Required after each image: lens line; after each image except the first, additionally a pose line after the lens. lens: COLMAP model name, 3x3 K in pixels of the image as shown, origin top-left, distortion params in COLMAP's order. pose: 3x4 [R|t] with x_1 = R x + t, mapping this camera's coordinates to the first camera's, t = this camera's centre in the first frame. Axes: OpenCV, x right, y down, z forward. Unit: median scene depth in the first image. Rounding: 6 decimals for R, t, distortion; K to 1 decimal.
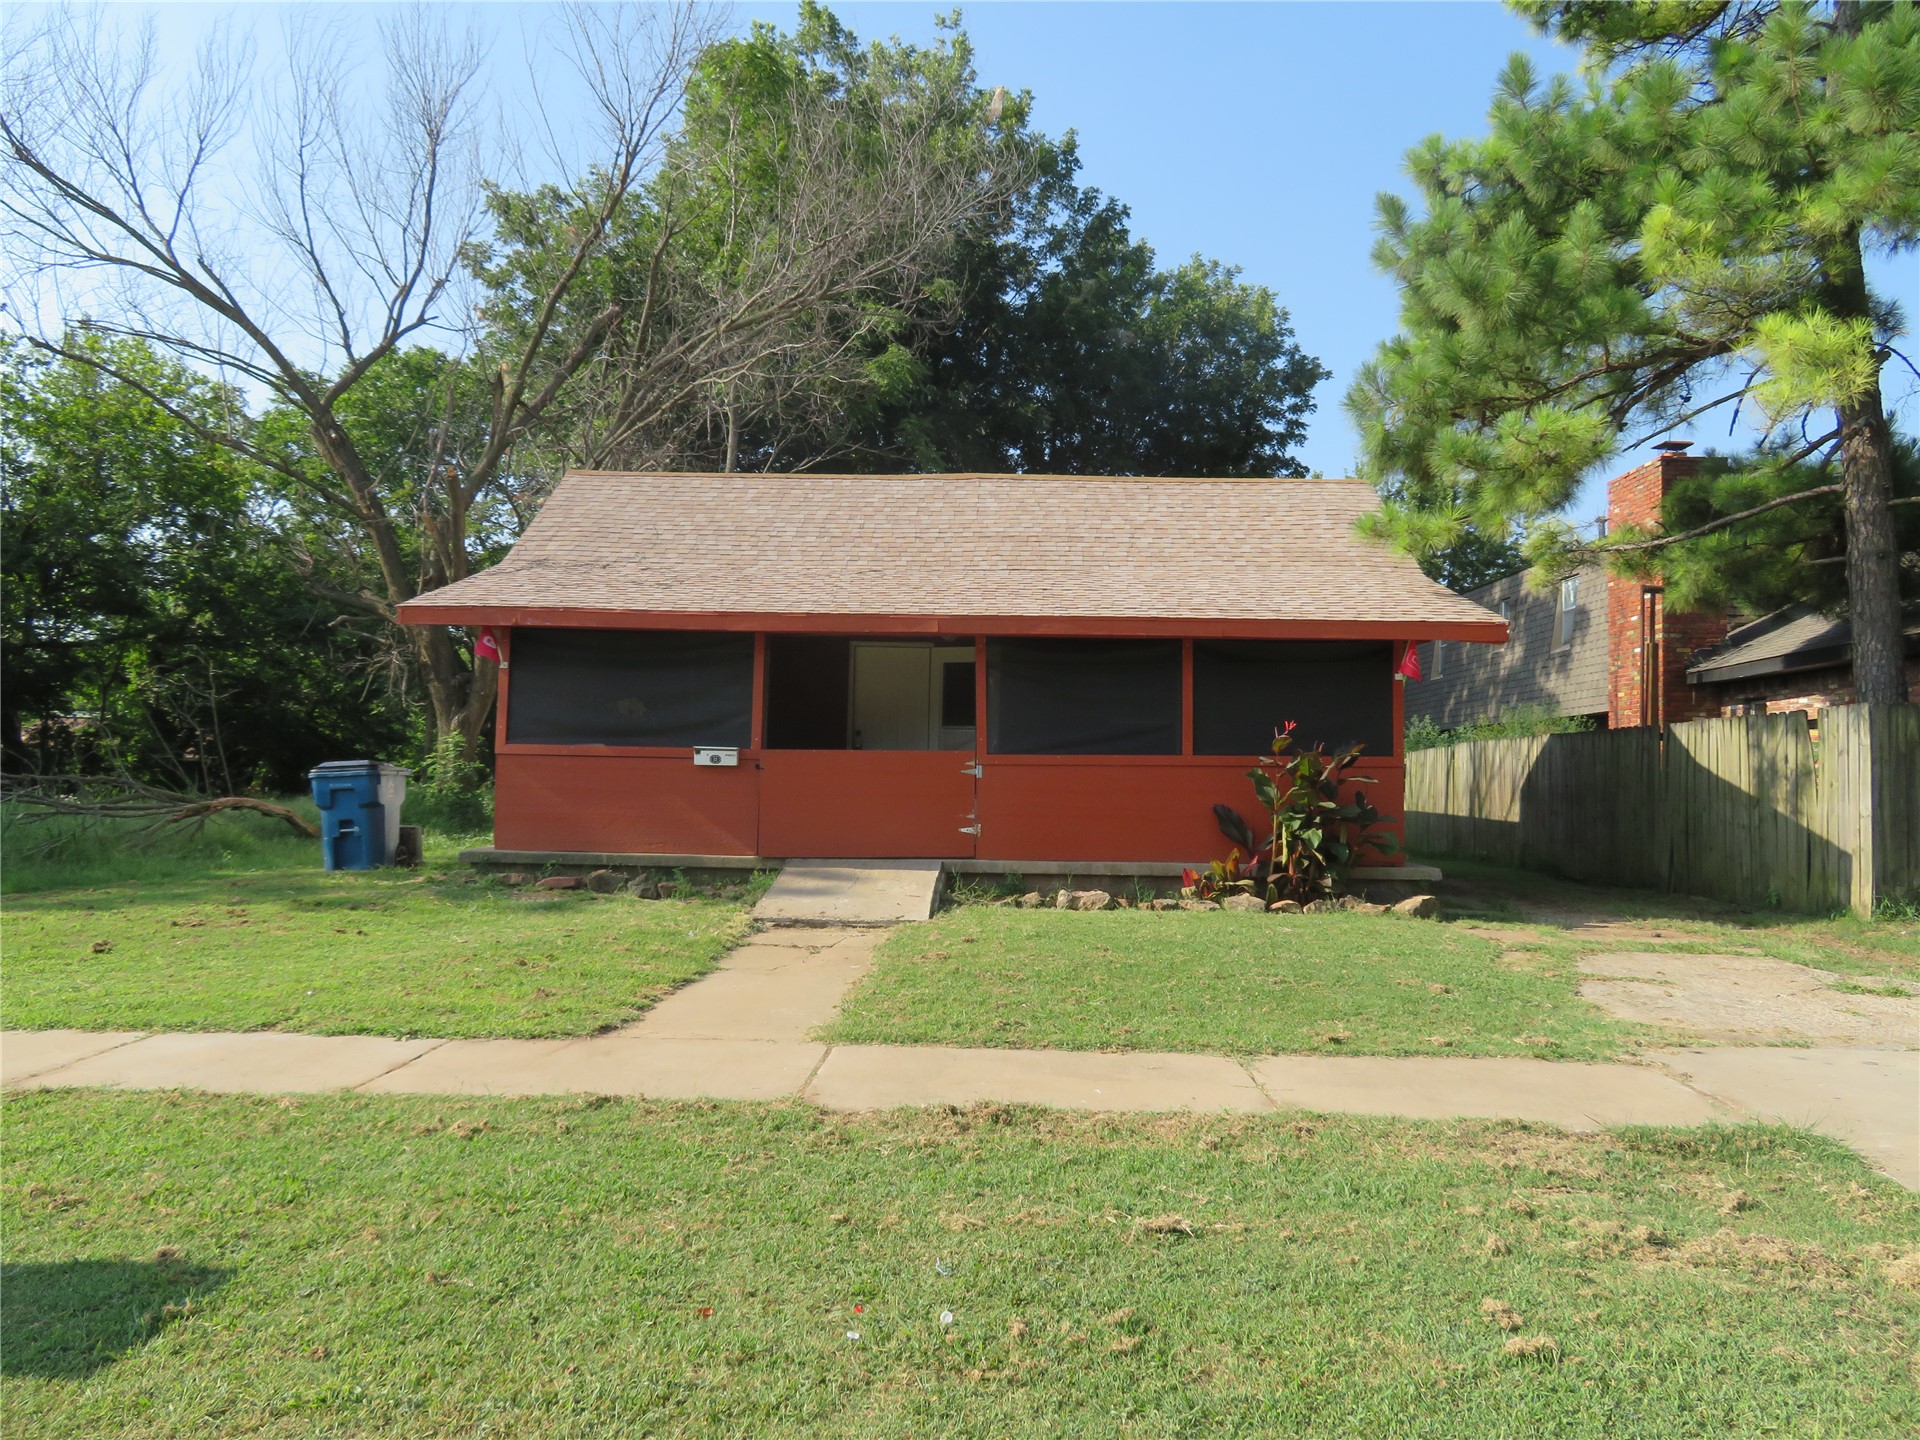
lens RADIAL K [[1374.7, 0, 956.7], [0, 1374.7, 712.3], [0, 0, 1]] dist [-0.003379, -0.005793]
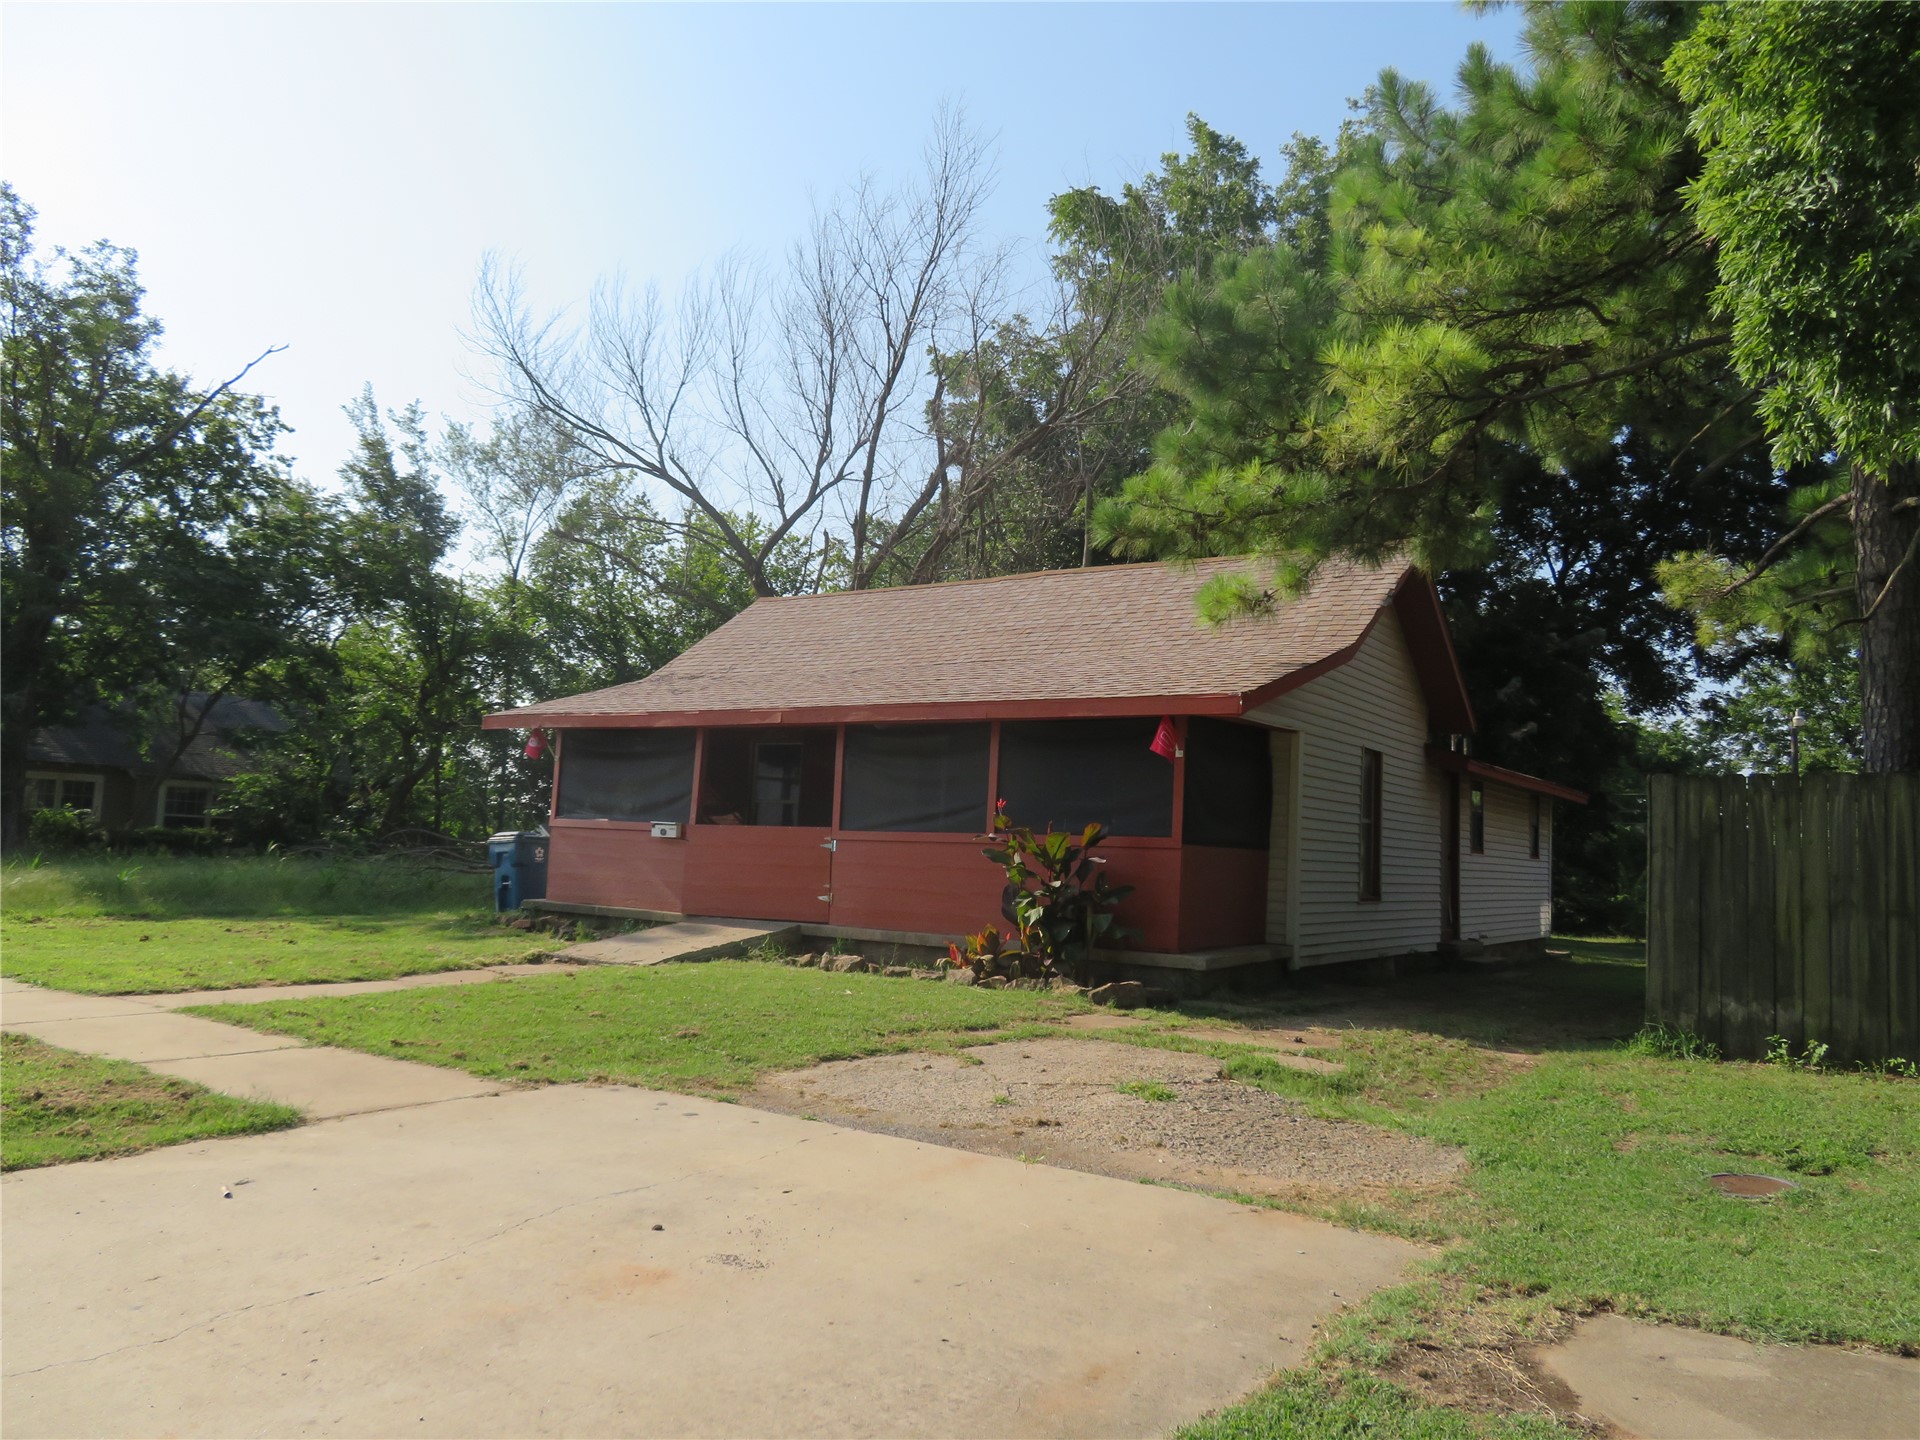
lens RADIAL K [[1374.7, 0, 953.4], [0, 1374.7, 723.6], [0, 0, 1]] dist [-0.003379, -0.005793]
pose [[0.839715, -0.031006, -0.542141, 0.700816], [-0.004835, 0.997902, -0.064561, 0.015586], [0.543005, 0.056834, 0.837804, 0.111994]]
